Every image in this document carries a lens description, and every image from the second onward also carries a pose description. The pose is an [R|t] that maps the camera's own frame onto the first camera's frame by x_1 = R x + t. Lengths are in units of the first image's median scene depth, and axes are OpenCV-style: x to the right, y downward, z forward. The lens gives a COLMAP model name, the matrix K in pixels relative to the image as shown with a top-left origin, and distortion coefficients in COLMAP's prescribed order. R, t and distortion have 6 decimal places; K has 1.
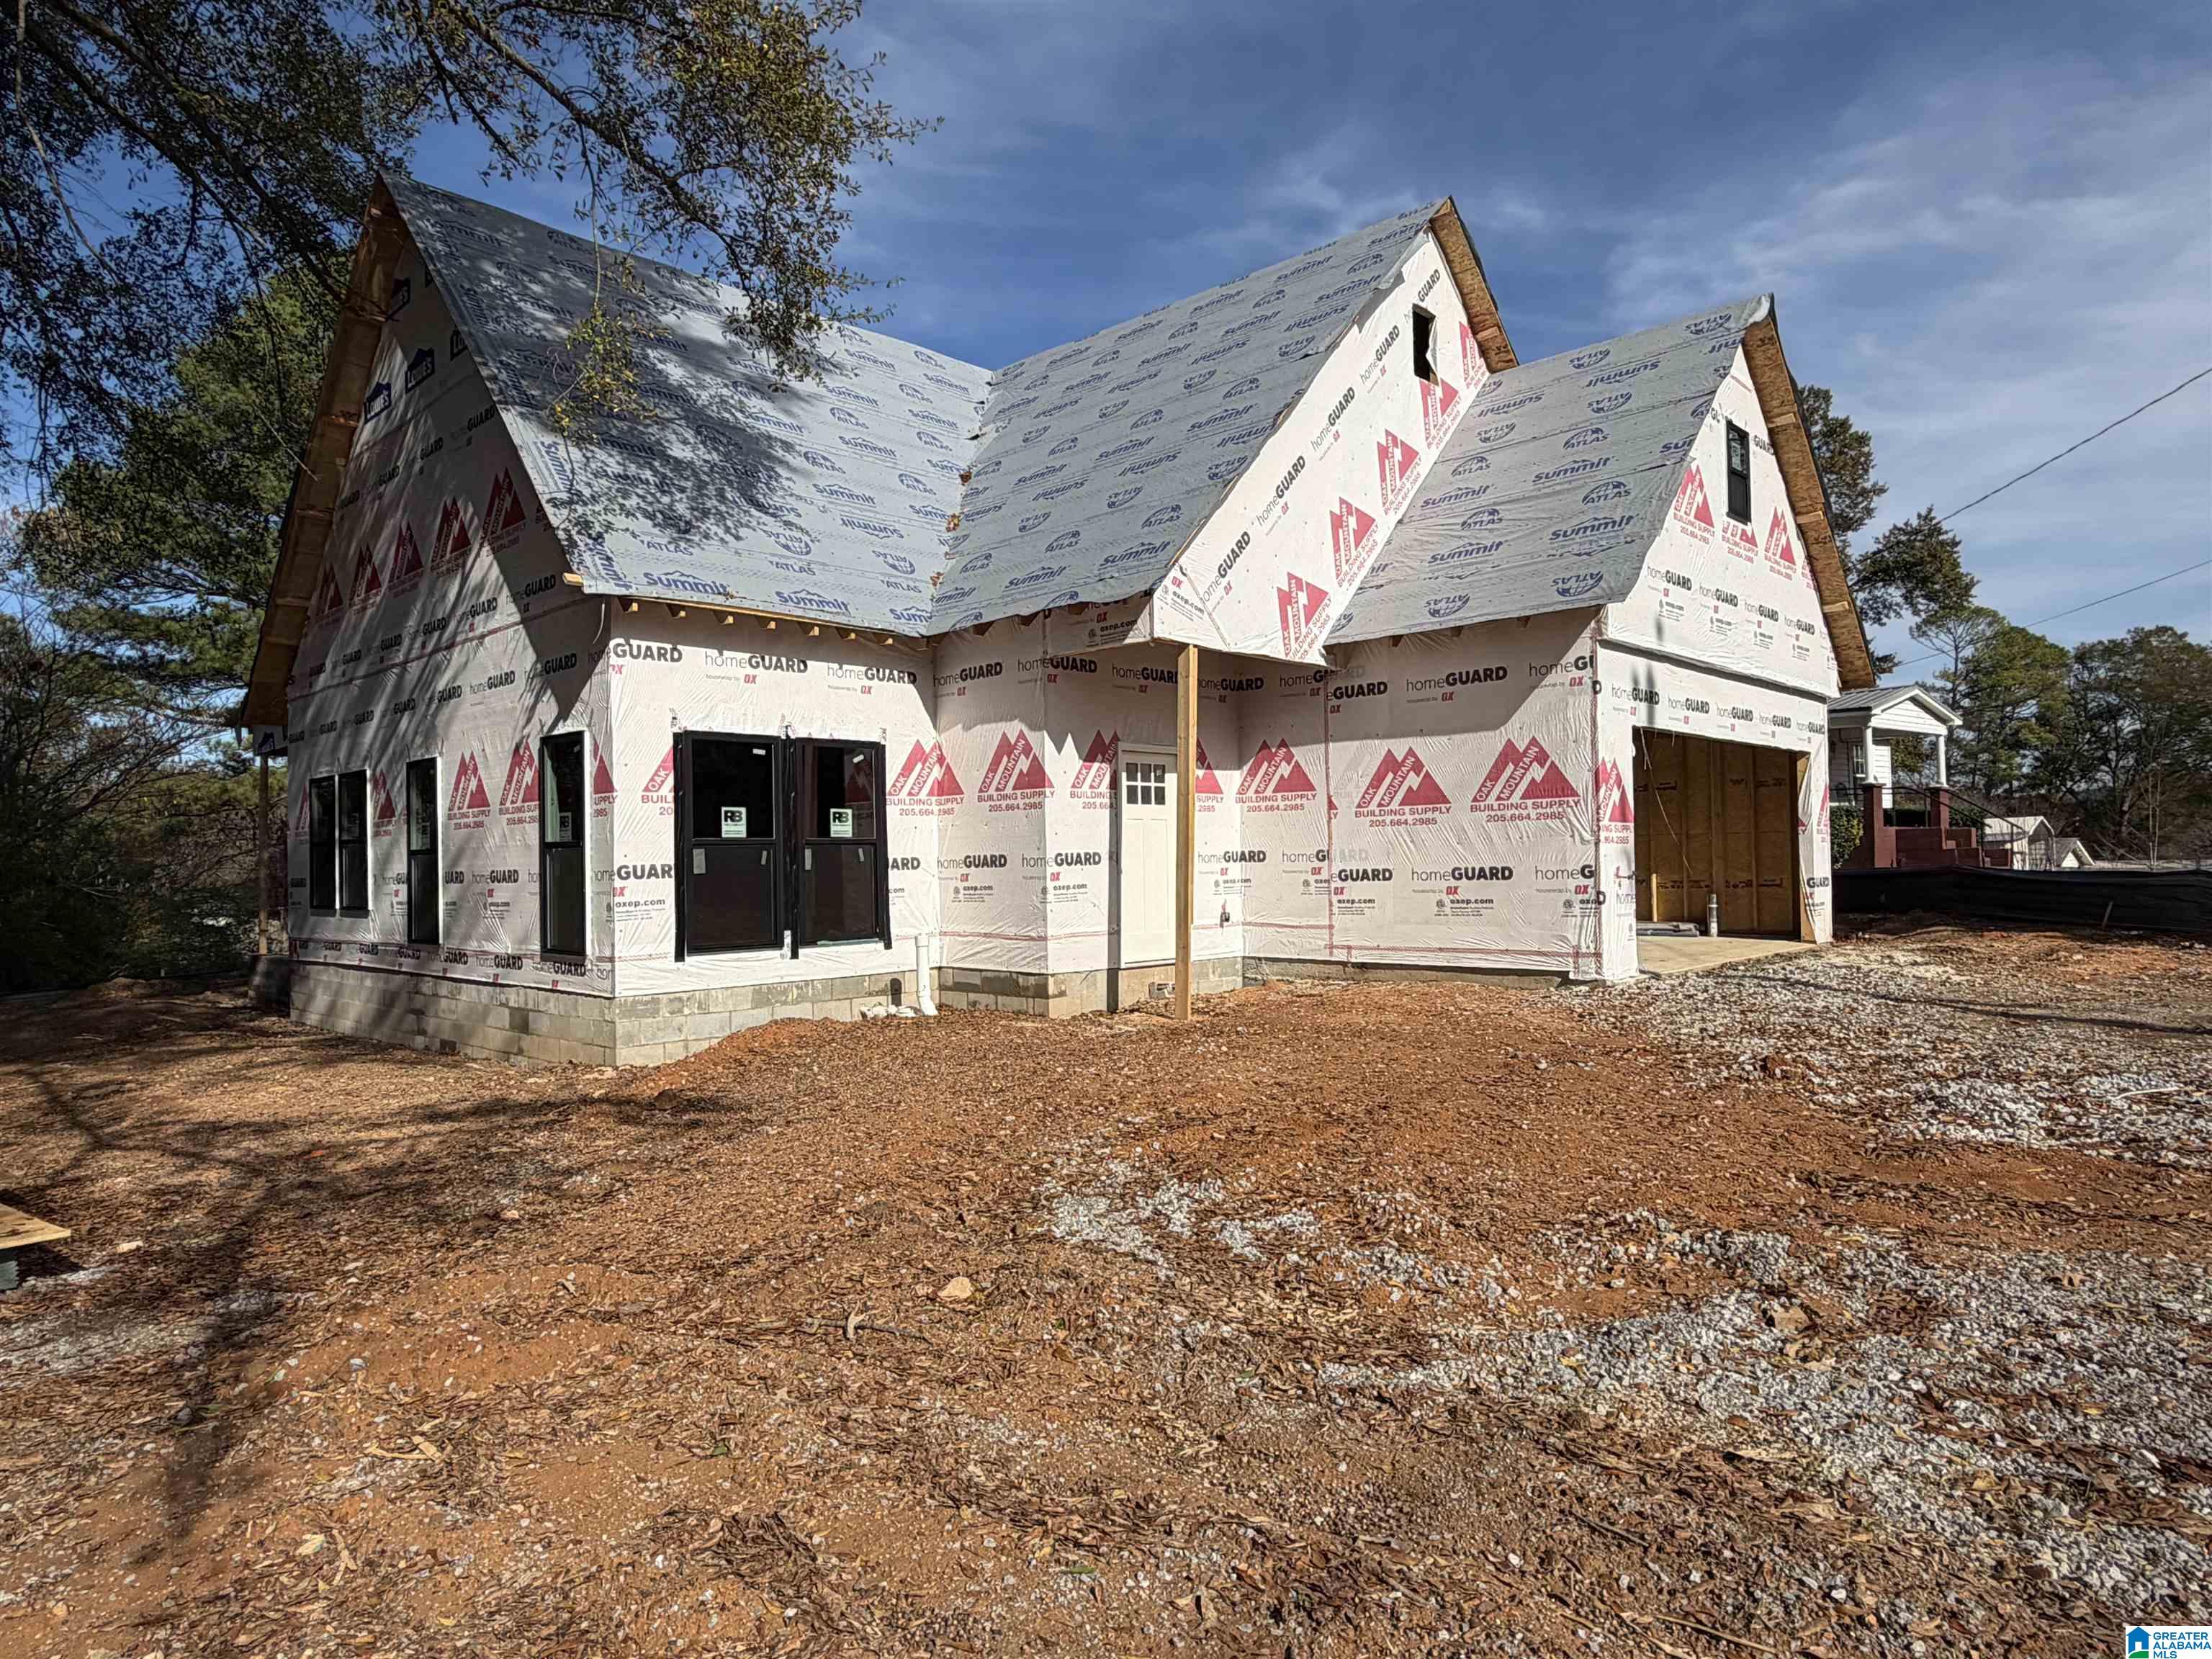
lens RADIAL K [[1346.5, 0, 1101.9], [0, 1346.5, 818.9], [0, 0, 1]] dist [-0.038013, -0.000404]
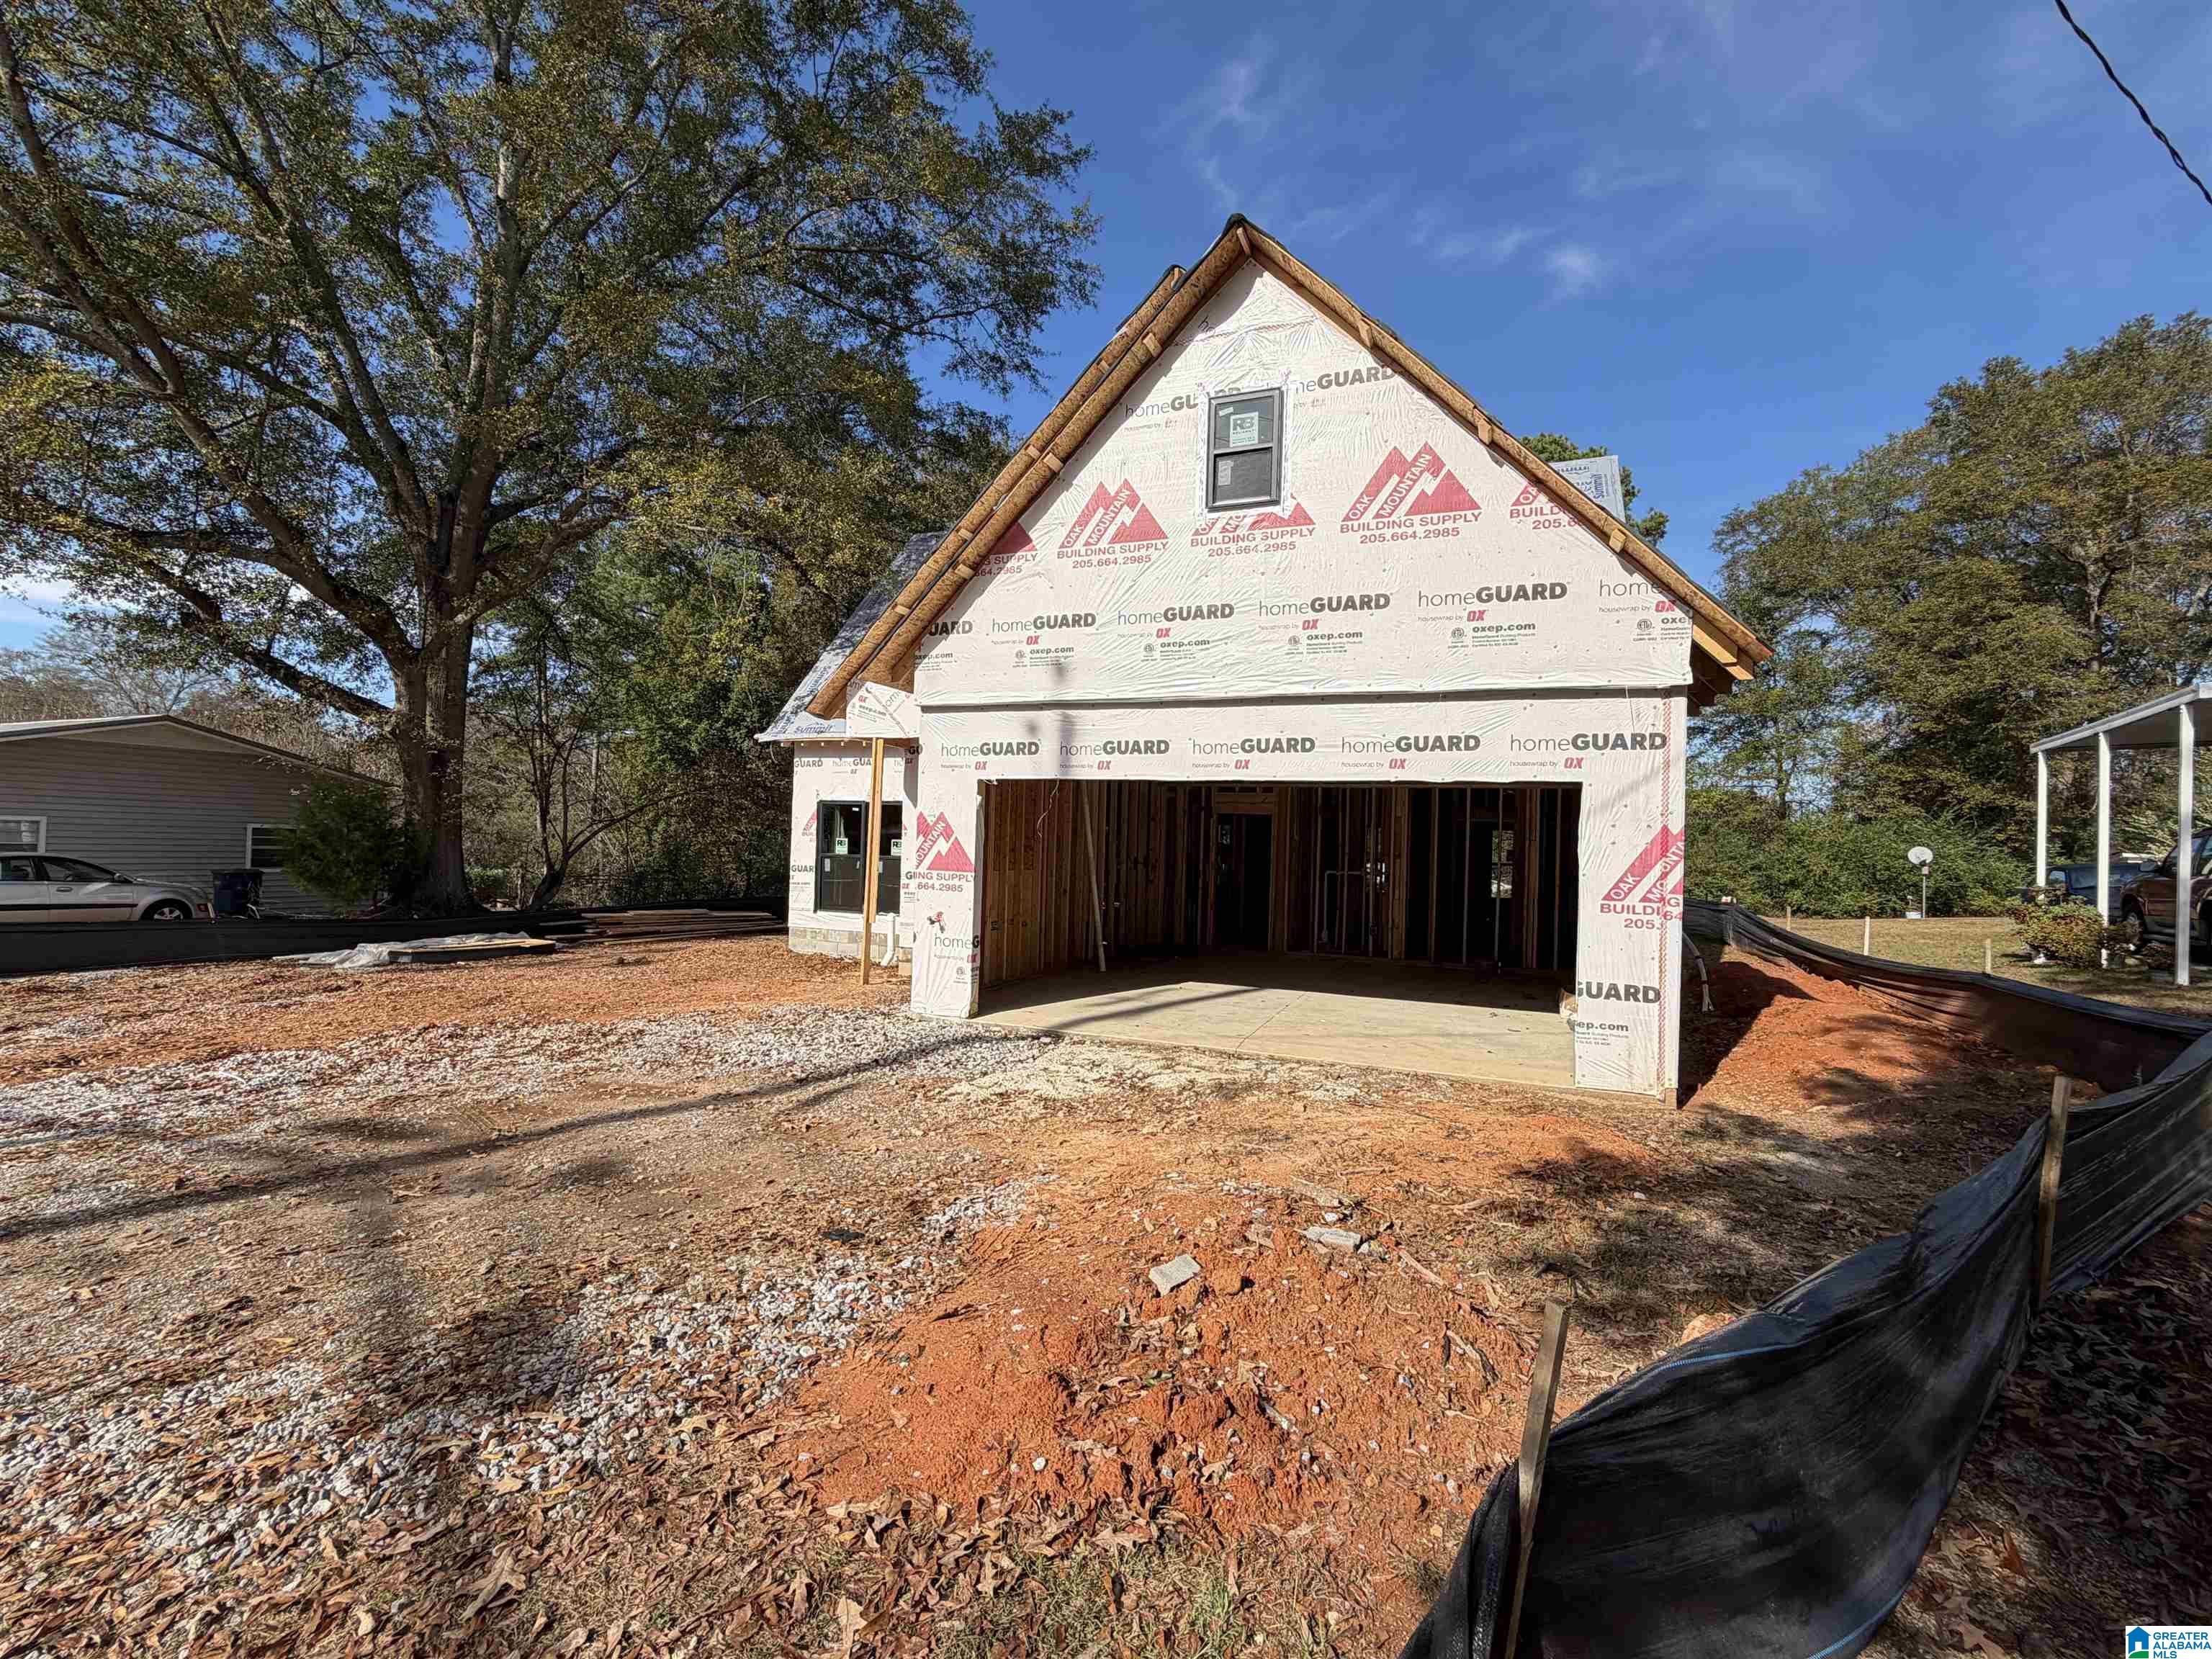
lens RADIAL K [[975.6, 0, 1109.4], [0, 975.6, 827.4], [0, 0, 1]] dist [0.005737, 0.001465]
pose [[0.364405, 0.010496, -0.931182, 1.088973], [-0.015270, 0.999869, 0.005295, -0.034747], [0.931116, 0.012290, 0.364517, 0.771914]]
